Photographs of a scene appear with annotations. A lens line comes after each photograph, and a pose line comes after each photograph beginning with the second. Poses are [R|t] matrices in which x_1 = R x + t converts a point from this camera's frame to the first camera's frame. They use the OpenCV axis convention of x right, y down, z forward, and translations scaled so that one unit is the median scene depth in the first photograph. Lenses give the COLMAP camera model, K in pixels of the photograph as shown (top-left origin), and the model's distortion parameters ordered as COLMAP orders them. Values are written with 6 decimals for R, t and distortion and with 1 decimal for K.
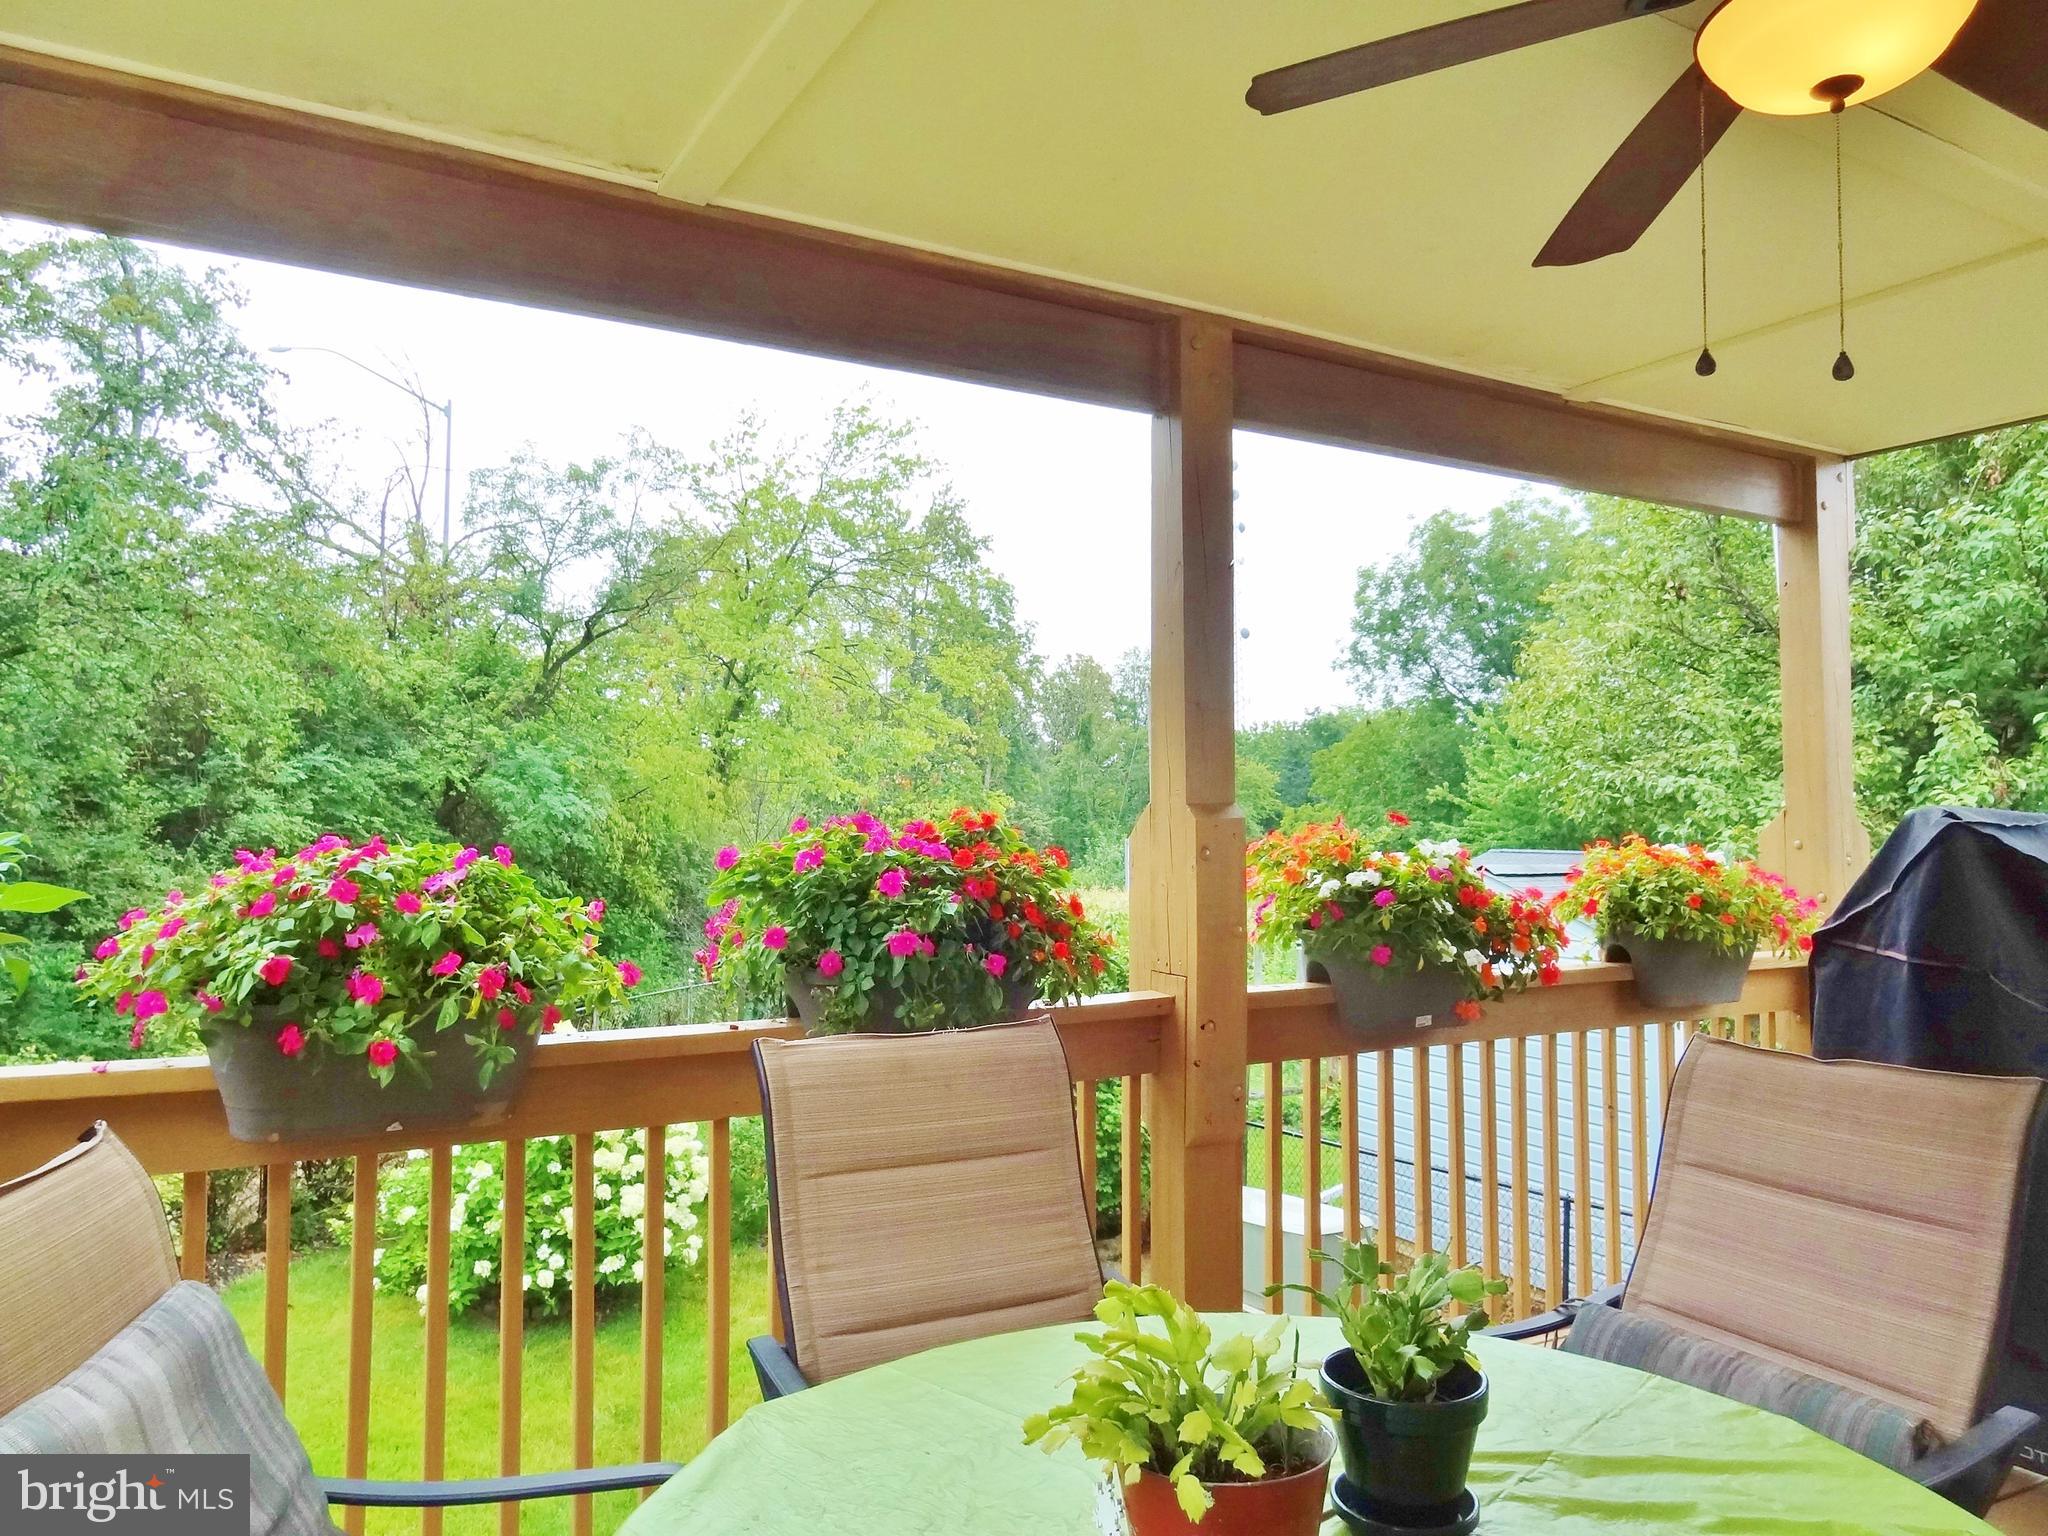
lens RADIAL K [[1435.0, 0, 1024.0], [0, 1435.0, 768.0], [0, 0, 1]] dist [-0.008249, -0.009423]
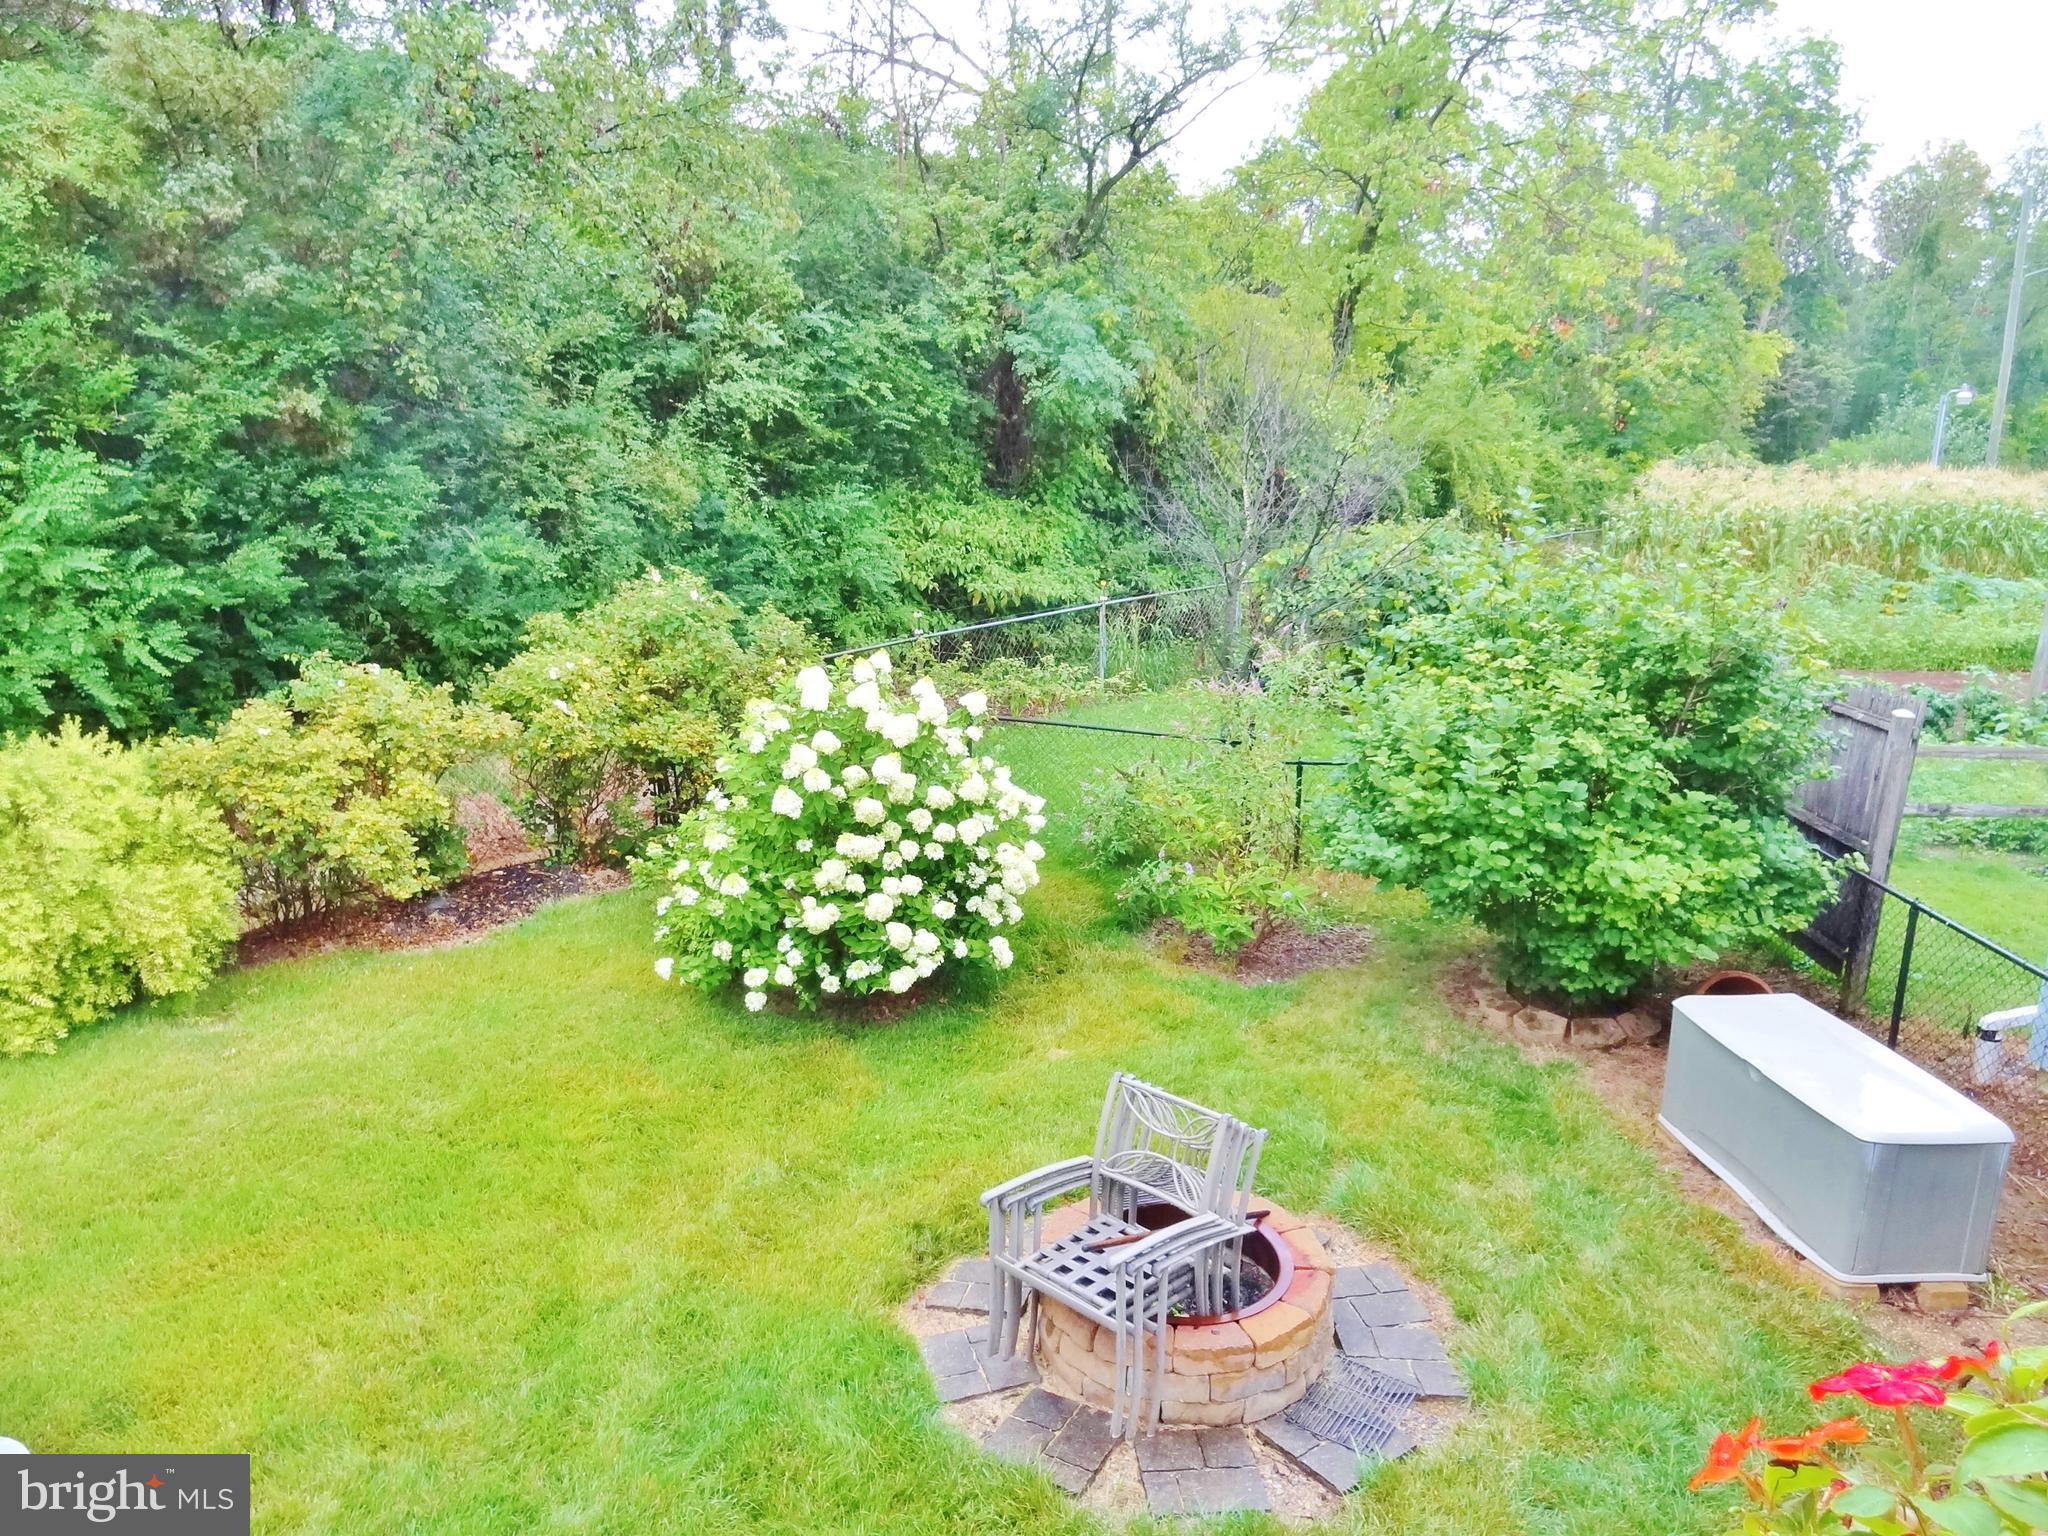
lens RADIAL K [[1437.4, 0, 1024.0], [0, 1437.4, 768.0], [0, 0, 1]] dist [0.003238, 0.003014]
pose [[0.871201, 0.128833, -0.473720, 0.084699], [0.021802, 0.953846, 0.299502, -0.003888], [0.490442, -0.271255, 0.828183, 0.200030]]
